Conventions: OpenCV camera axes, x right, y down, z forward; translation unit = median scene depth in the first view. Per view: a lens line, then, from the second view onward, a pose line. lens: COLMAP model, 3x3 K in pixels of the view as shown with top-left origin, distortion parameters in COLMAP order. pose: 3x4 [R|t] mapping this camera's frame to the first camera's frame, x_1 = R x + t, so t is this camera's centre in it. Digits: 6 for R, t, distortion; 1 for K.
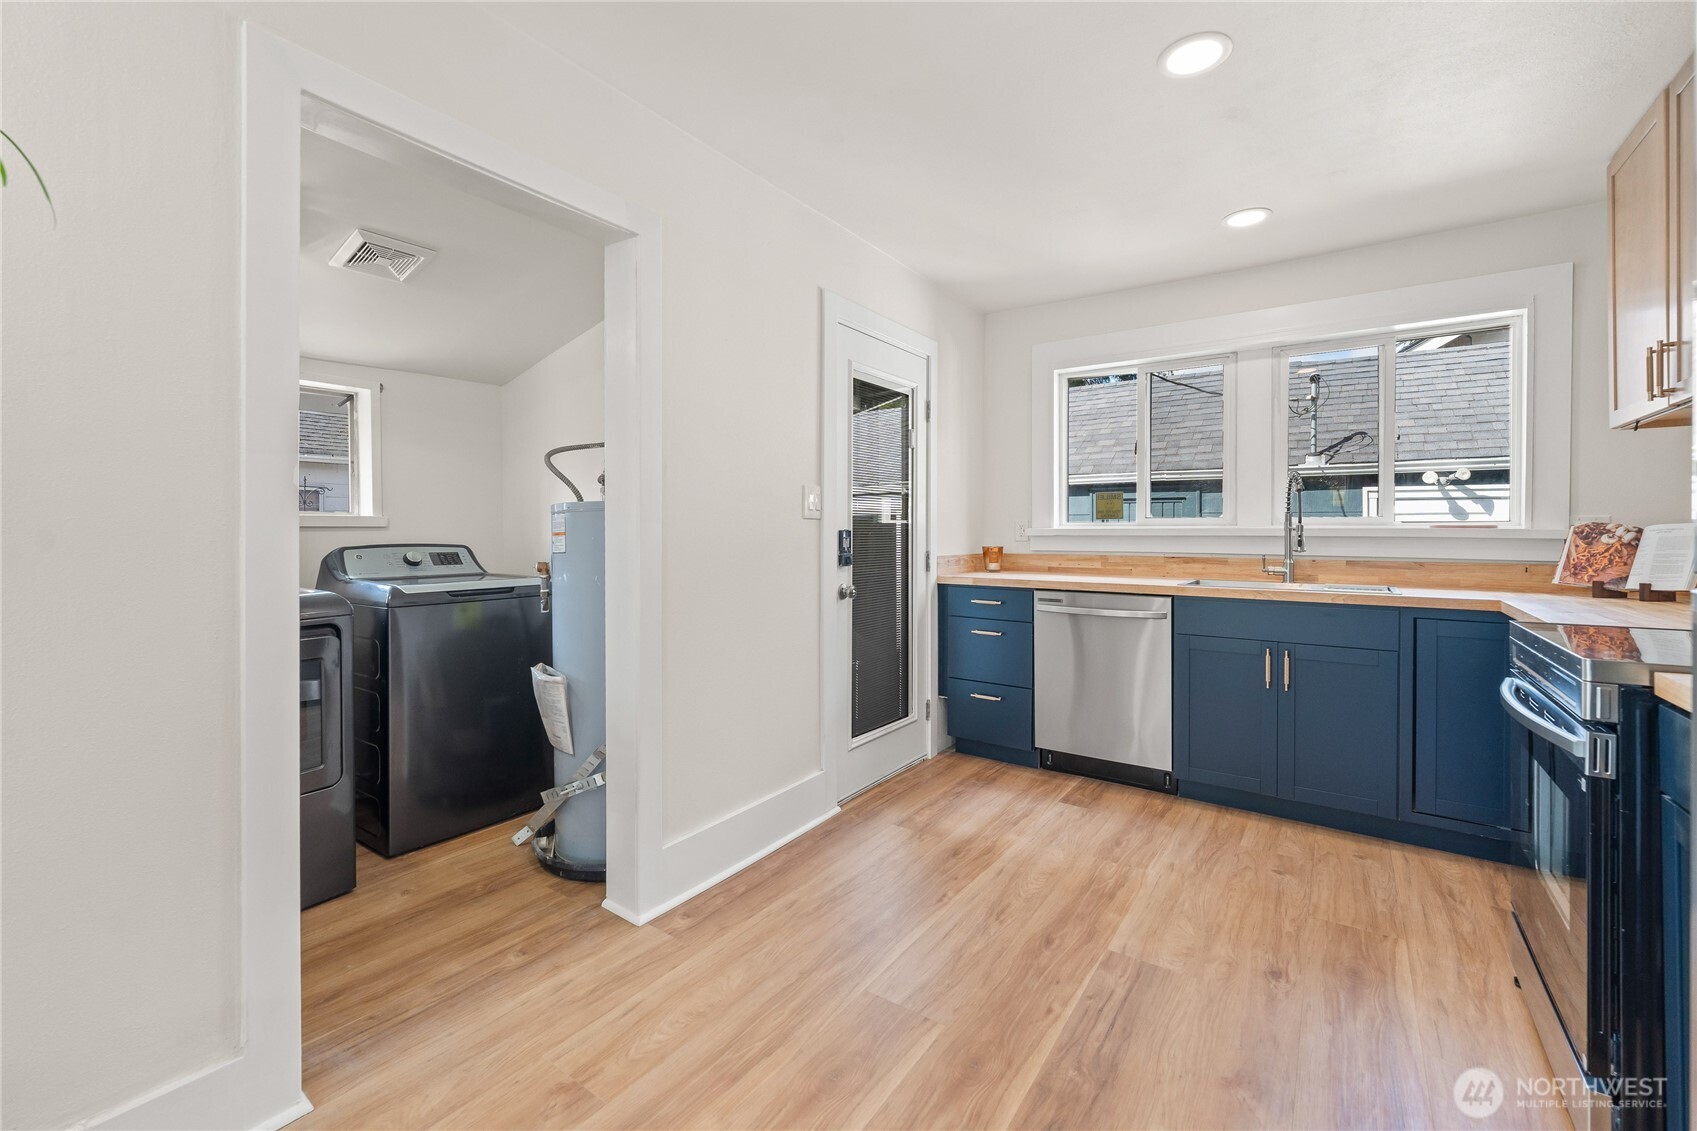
lens RADIAL K [[724.0, 0, 822.3], [0, 724.0, 532.4], [0, 0, 1]] dist [-0.001211, -0.000323]
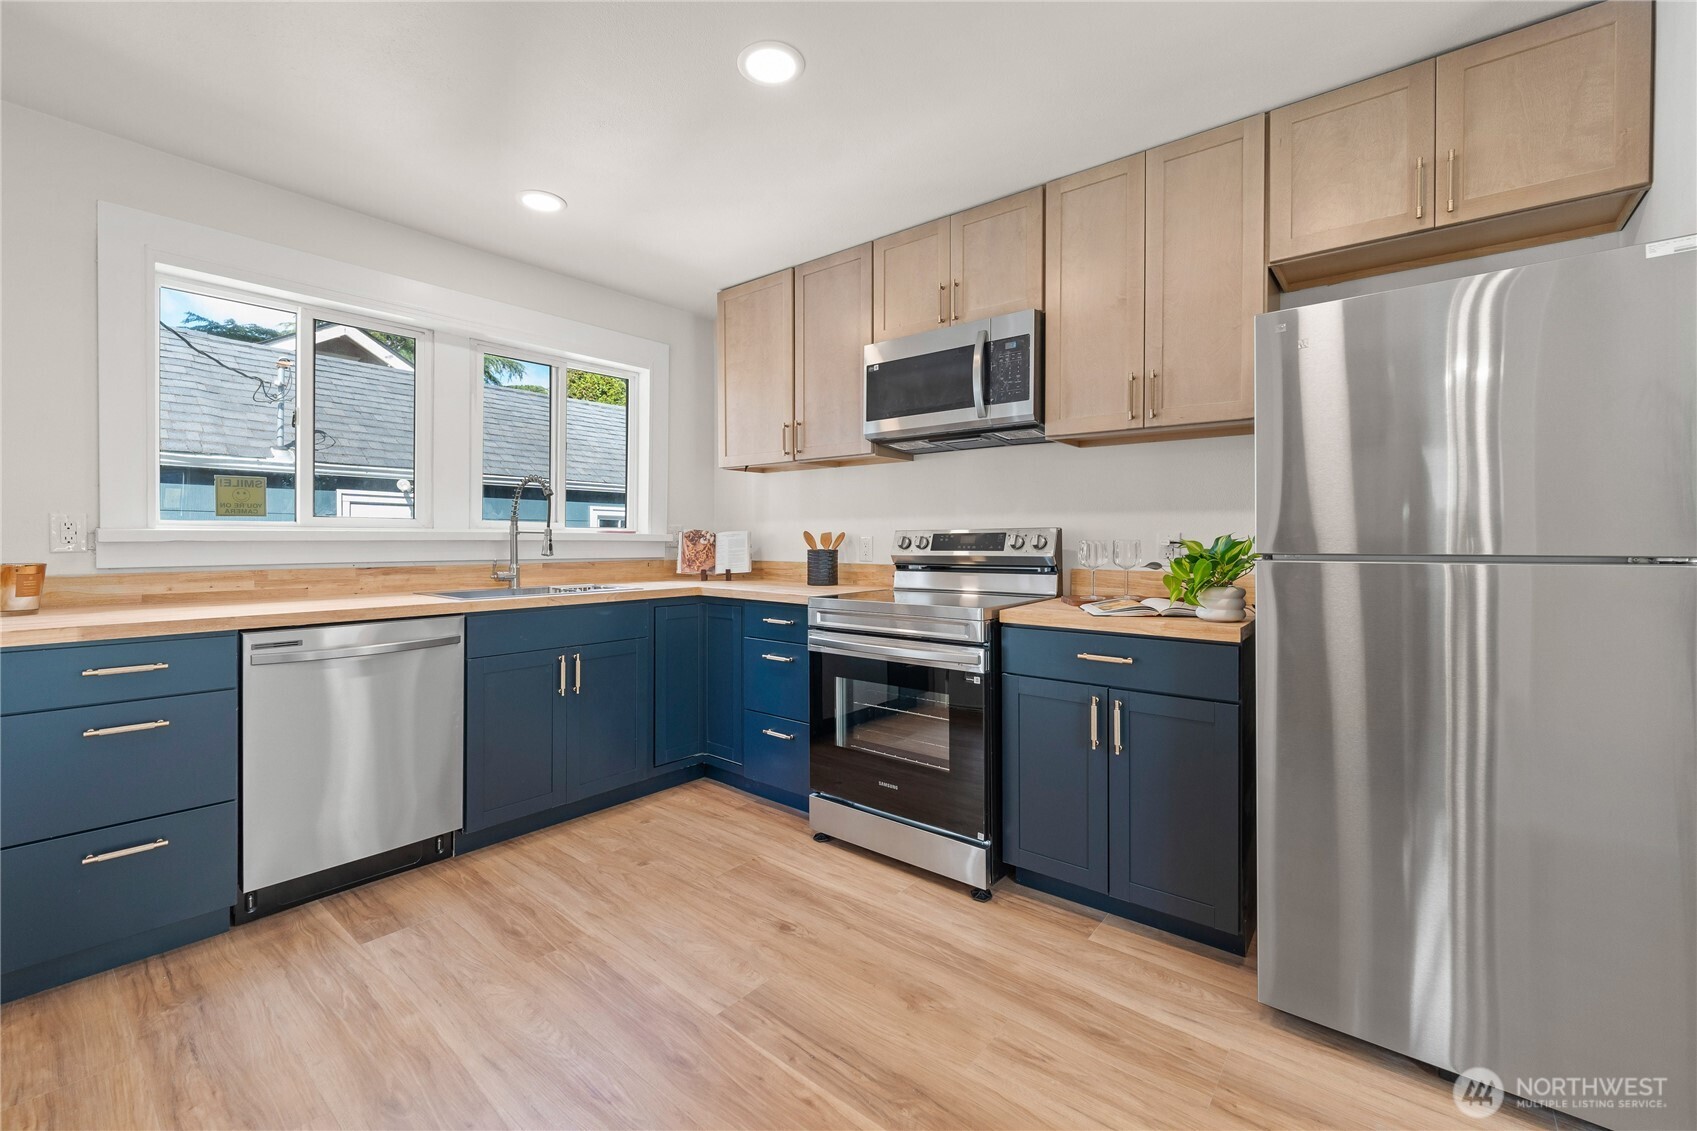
lens RADIAL K [[703.6, 0, 846.2], [0, 703.6, 540.1], [0, 0, 1]] dist [-0.001043, -0.000210]
pose [[0.057790, -0.004979, 0.998316, -0.298568], [-0.001022, 0.999987, 0.005046, -0.000327], [-0.998328, -0.001312, 0.057785, 0.541486]]
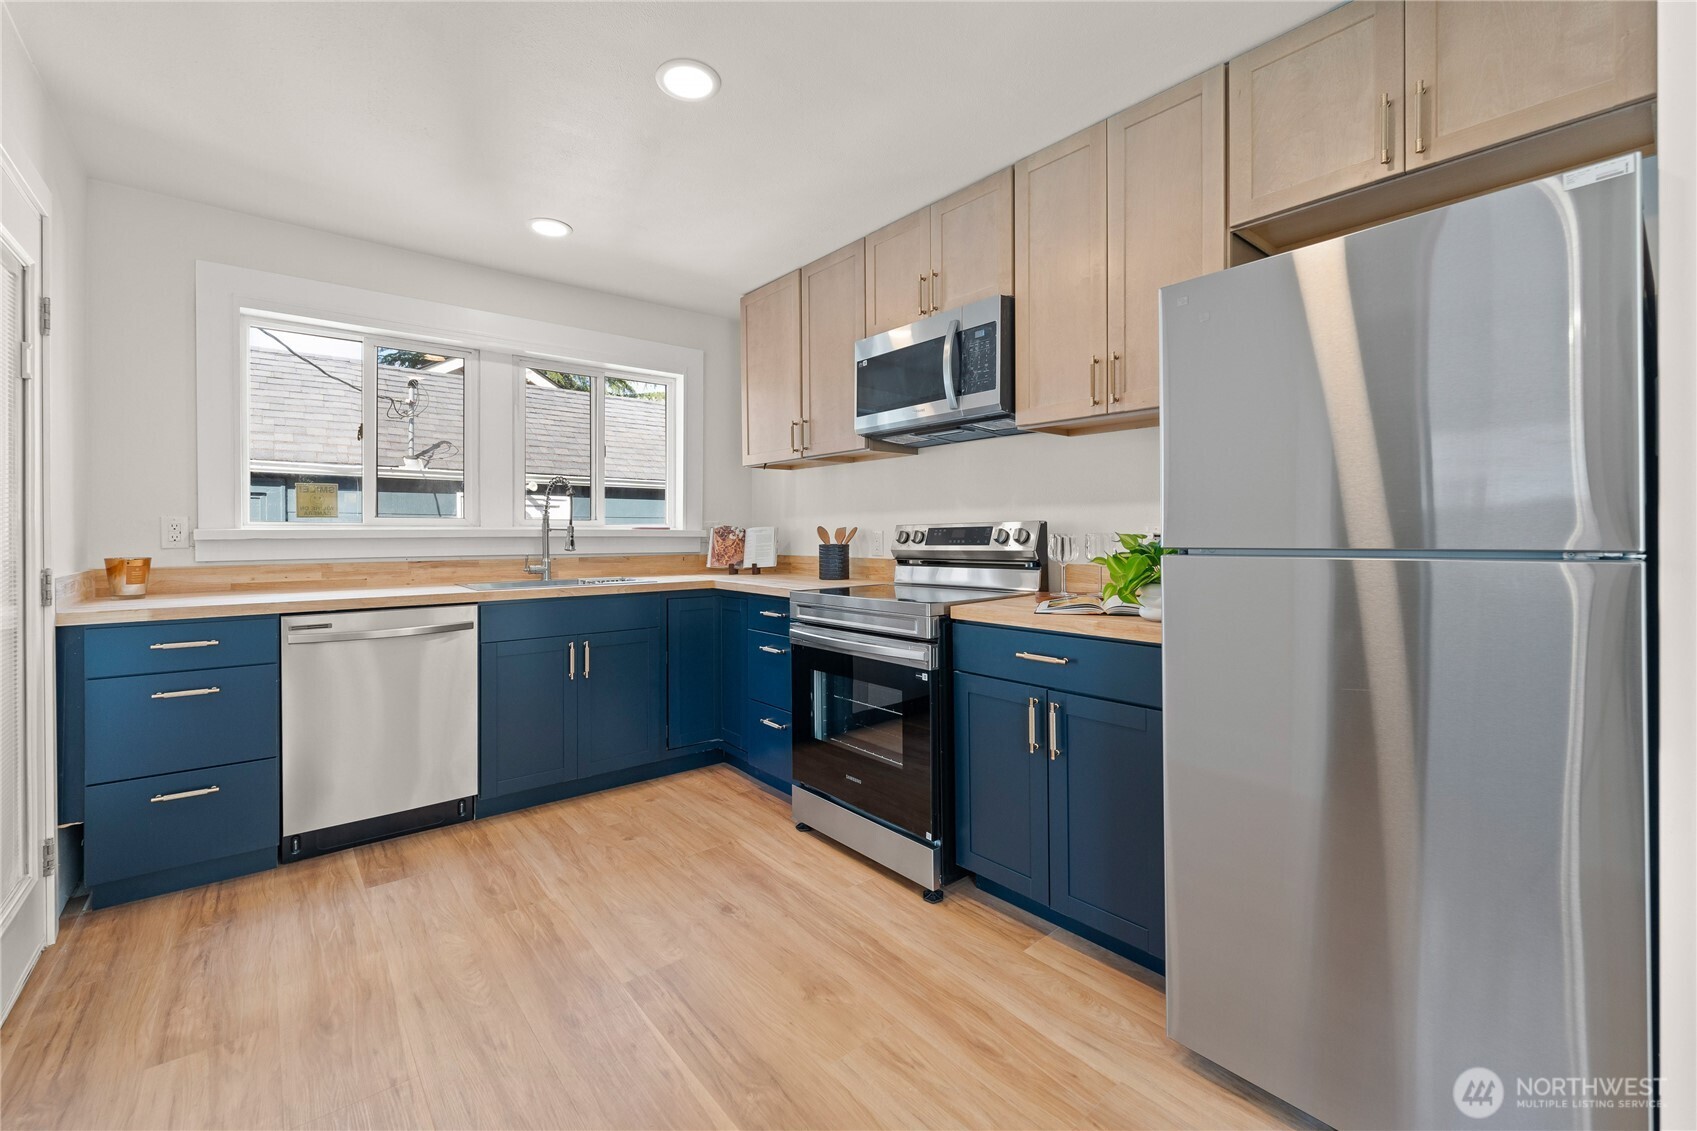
lens RADIAL K [[699.5, 0, 848.3], [0, 699.5, 534.0], [0, 0, 1]] dist [-0.000939, -0.000347]
pose [[0.242577, -0.004613, 0.970121, -0.272336], [0.005154, 0.999981, 0.003467, -0.000161], [-0.970118, 0.004159, 0.242596, 0.341676]]
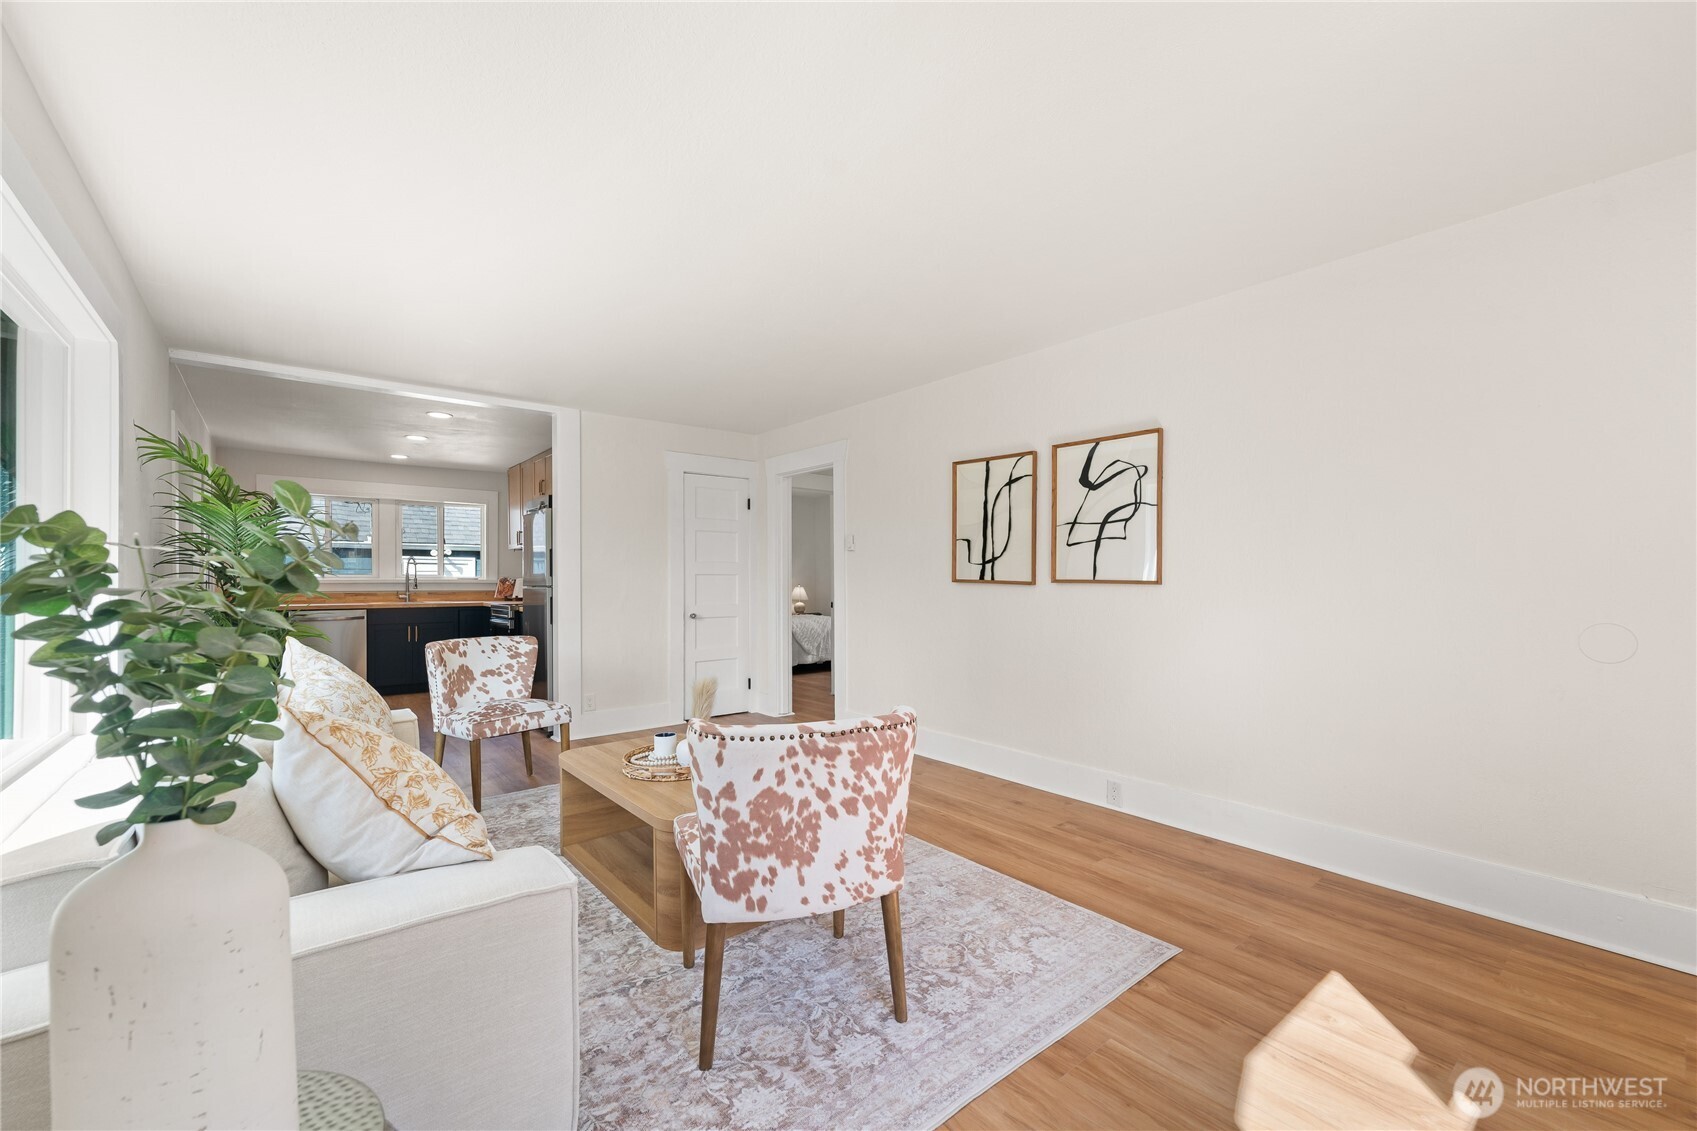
lens RADIAL K [[692.2, 0, 849.9], [0, 692.2, 591.7], [0, 0, 1]] dist [0.000666, -0.000005]
pose [[0.259927, -0.018965, 0.965442, -1.365802], [0.002853, 0.999818, 0.018872, -0.004131], [-0.965624, -0.002151, 0.259934, -1.171475]]
